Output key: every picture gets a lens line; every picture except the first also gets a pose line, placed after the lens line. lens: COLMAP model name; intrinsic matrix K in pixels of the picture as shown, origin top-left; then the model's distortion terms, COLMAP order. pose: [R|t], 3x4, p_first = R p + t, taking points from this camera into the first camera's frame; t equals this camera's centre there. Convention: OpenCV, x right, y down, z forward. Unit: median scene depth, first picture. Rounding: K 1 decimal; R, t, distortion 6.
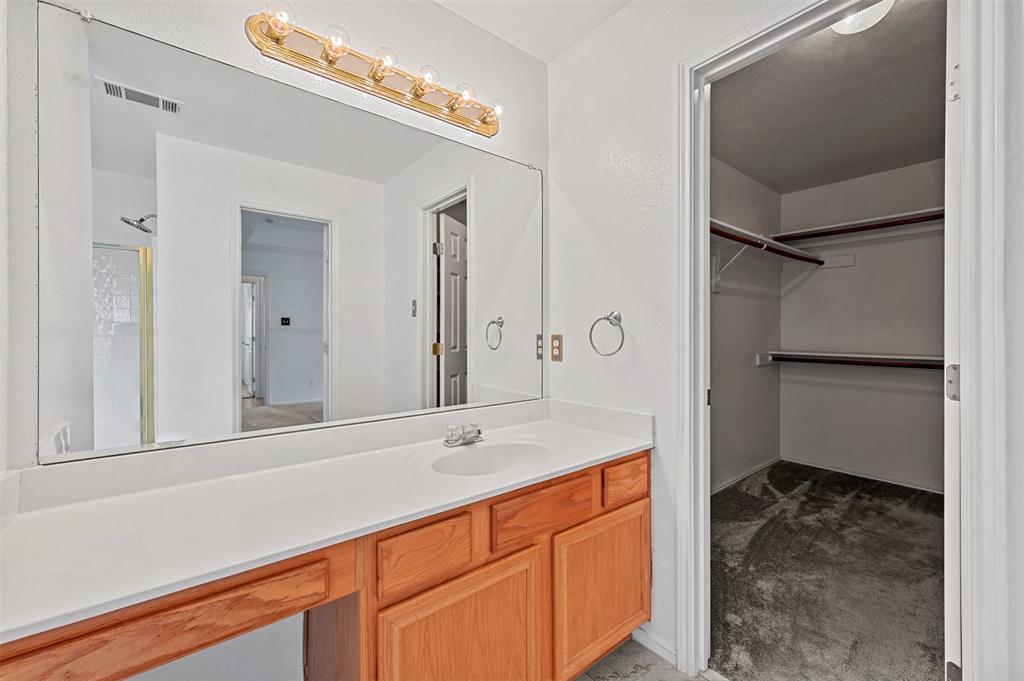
lens RADIAL K [[408.8, 0, 511.1], [0, 408.8, 335.2], [0, 0, 1]] dist [0.000851, 0.000120]
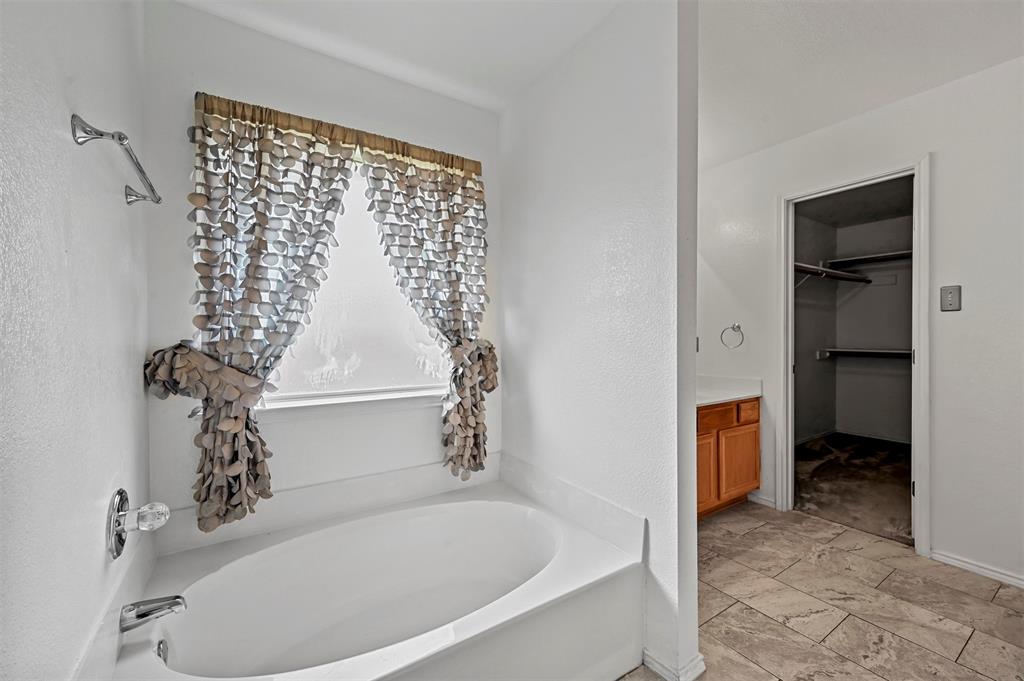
lens RADIAL K [[406.4, 0, 512.0], [0, 406.4, 340.5], [0, 0, 1]] dist [0.002166, 0.000222]
pose [[0.995477, -0.002979, -0.094953, -0.560422], [0.003590, 0.999974, 0.006263, 0.001820], [0.094931, -0.006576, 0.995462, -0.883772]]
